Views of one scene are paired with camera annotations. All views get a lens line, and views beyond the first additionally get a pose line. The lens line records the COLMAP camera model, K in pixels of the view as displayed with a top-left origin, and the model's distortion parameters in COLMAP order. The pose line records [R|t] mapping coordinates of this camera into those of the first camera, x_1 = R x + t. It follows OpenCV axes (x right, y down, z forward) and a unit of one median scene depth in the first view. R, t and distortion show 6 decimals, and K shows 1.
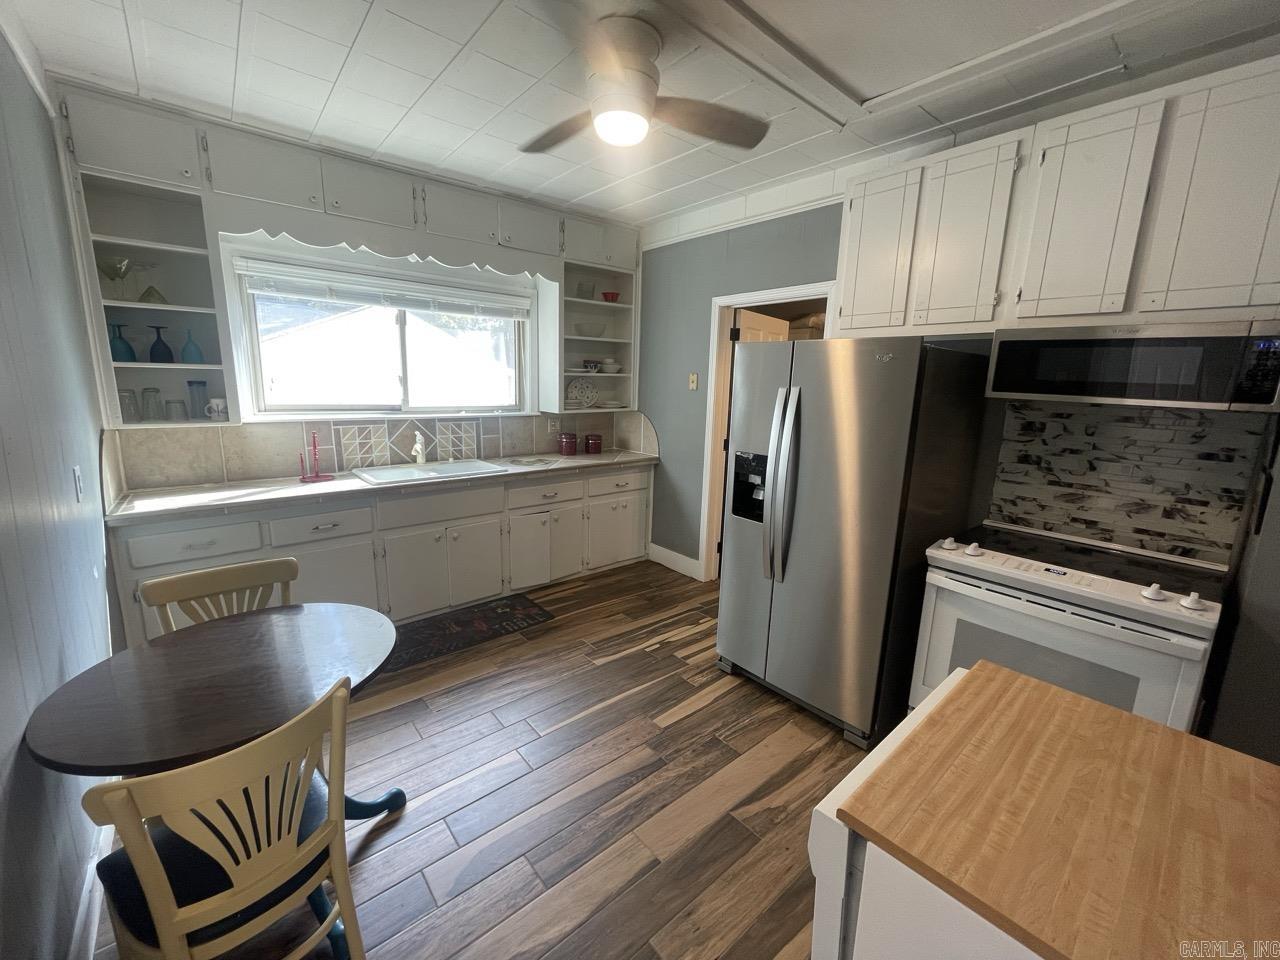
lens RADIAL K [[513.0, 0, 639.6], [0, 513.0, 478.1], [0, 0, 1]] dist [-0.002959, -0.000202]
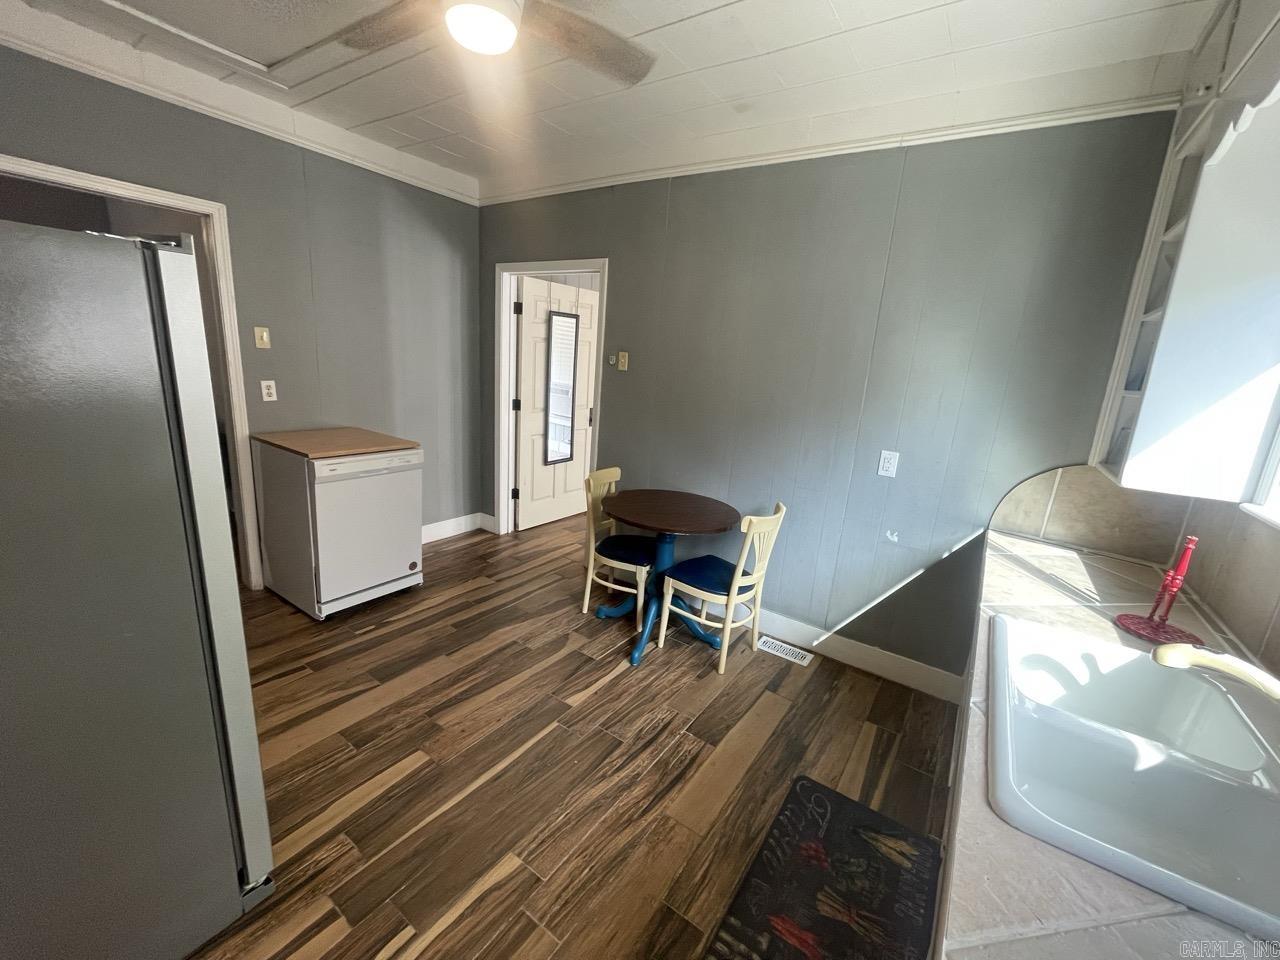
lens RADIAL K [[513.0, 0, 640.7], [0, 513.0, 478.5], [0, 0, 1]] dist [-0.002959, -0.000202]
pose [[-0.959234, -0.028459, -0.281178, -0.057713], [-0.141891, 0.908931, 0.392061, -0.329652], [0.244413, 0.415975, -0.875915, 1.696528]]
